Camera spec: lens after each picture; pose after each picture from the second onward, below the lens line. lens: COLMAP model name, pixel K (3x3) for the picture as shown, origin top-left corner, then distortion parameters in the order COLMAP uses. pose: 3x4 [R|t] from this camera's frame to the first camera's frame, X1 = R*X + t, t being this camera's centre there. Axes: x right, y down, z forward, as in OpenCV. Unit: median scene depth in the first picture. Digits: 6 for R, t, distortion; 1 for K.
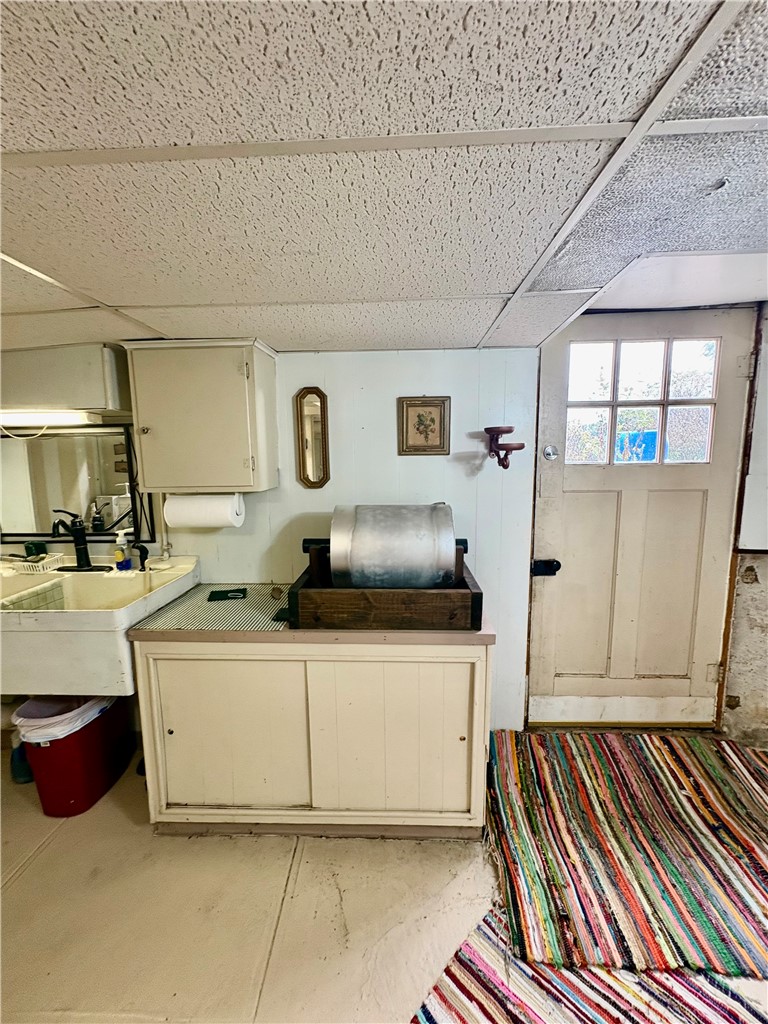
lens RADIAL K [[408.6, 0, 384.0], [0, 408.6, 512.0], [0, 0, 1]] dist [0.002874, -0.000213]
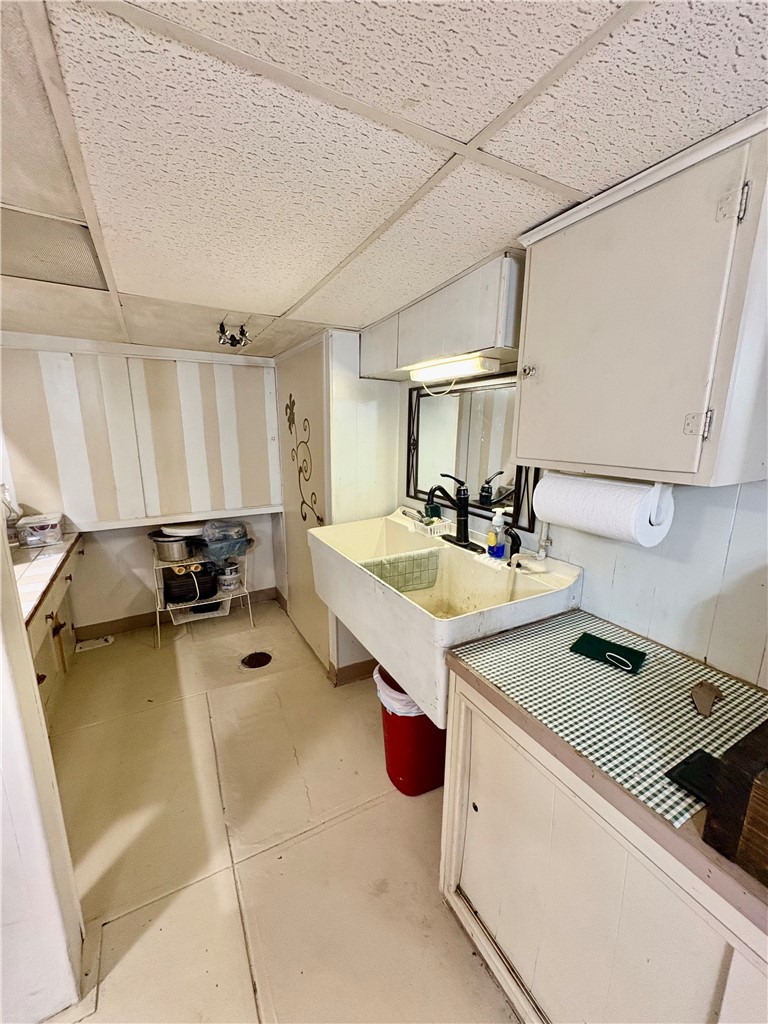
lens RADIAL K [[408.6, 0, 384.0], [0, 408.6, 512.0], [0, 0, 1]] dist [0.002874, -0.000213]
pose [[0.513953, 0.194341, -0.835514, -0.091706], [-0.129303, 0.980421, 0.148508, -0.038655], [0.848017, 0.031708, 0.529020, 0.394594]]
